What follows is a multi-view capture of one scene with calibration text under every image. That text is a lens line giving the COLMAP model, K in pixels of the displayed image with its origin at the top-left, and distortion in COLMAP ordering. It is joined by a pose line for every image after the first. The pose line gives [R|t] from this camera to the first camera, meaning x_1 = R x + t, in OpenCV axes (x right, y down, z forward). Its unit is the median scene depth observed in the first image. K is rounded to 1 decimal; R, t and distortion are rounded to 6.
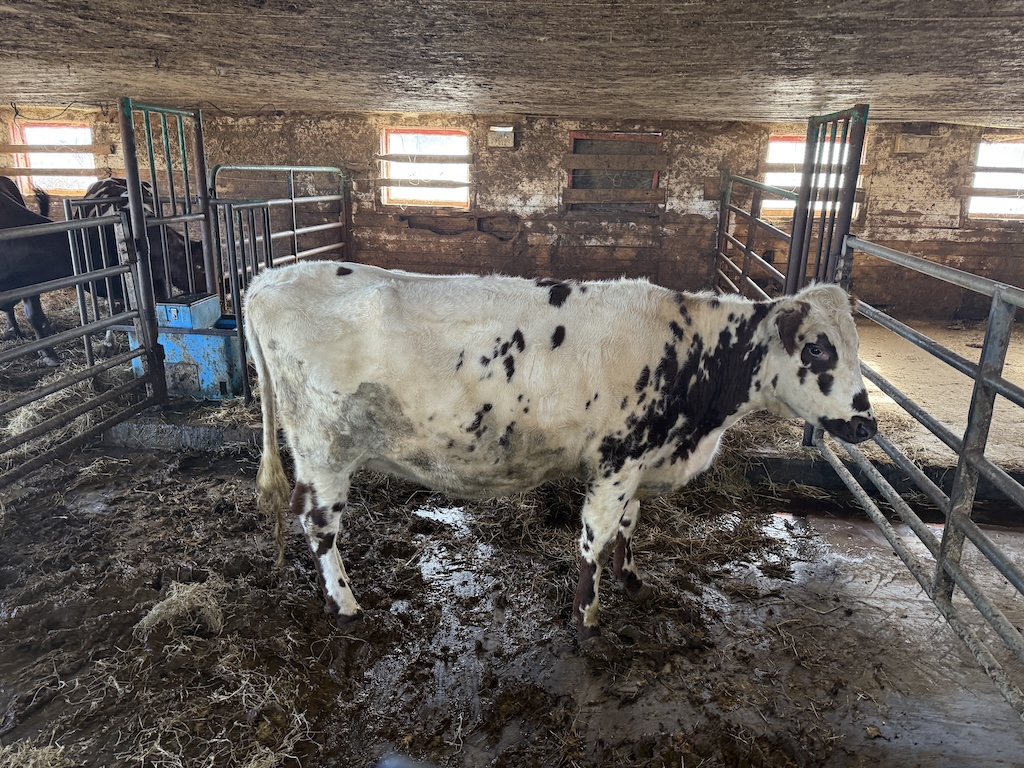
lens RADIAL K [[732.5, 0, 513.1], [0, 732.5, 386.6], [0, 0, 1]] dist [0.014301, -0.012241]
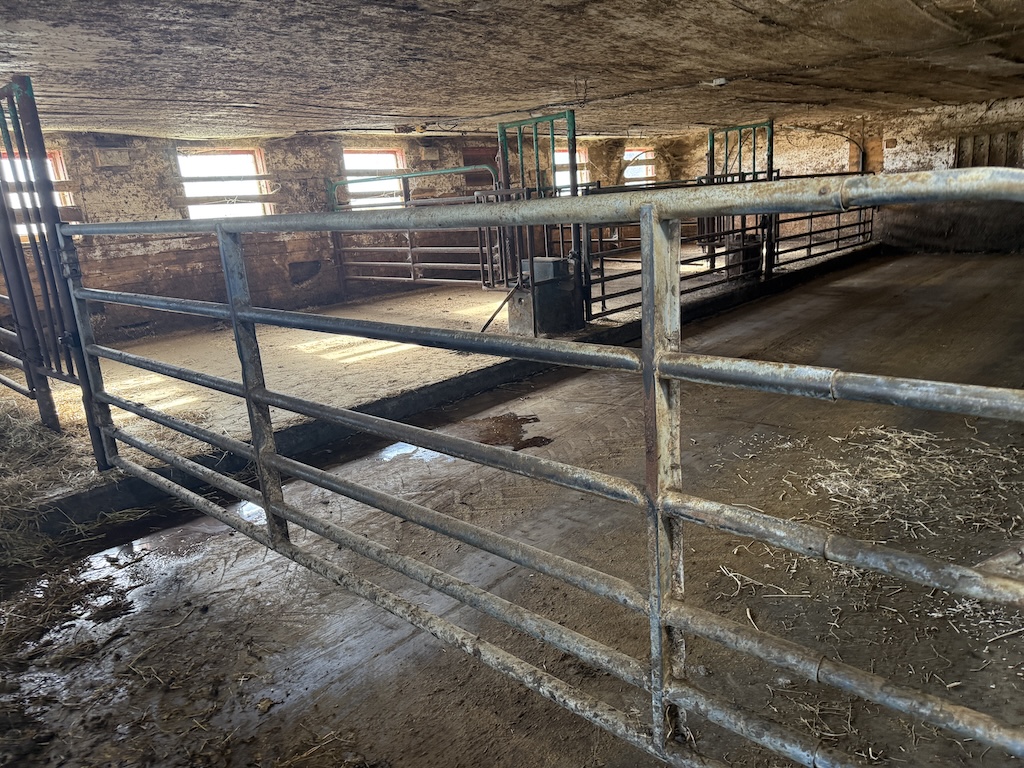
lens RADIAL K [[732.5, 0, 510.7], [0, 732.5, 387.6], [0, 0, 1]] dist [0.014301, -0.012241]
pose [[0.587990, -0.264237, 0.764491, 0.055411], [0.316189, 0.945019, 0.083446, 0.084290], [-0.744508, 0.192658, 0.639211, 0.085280]]
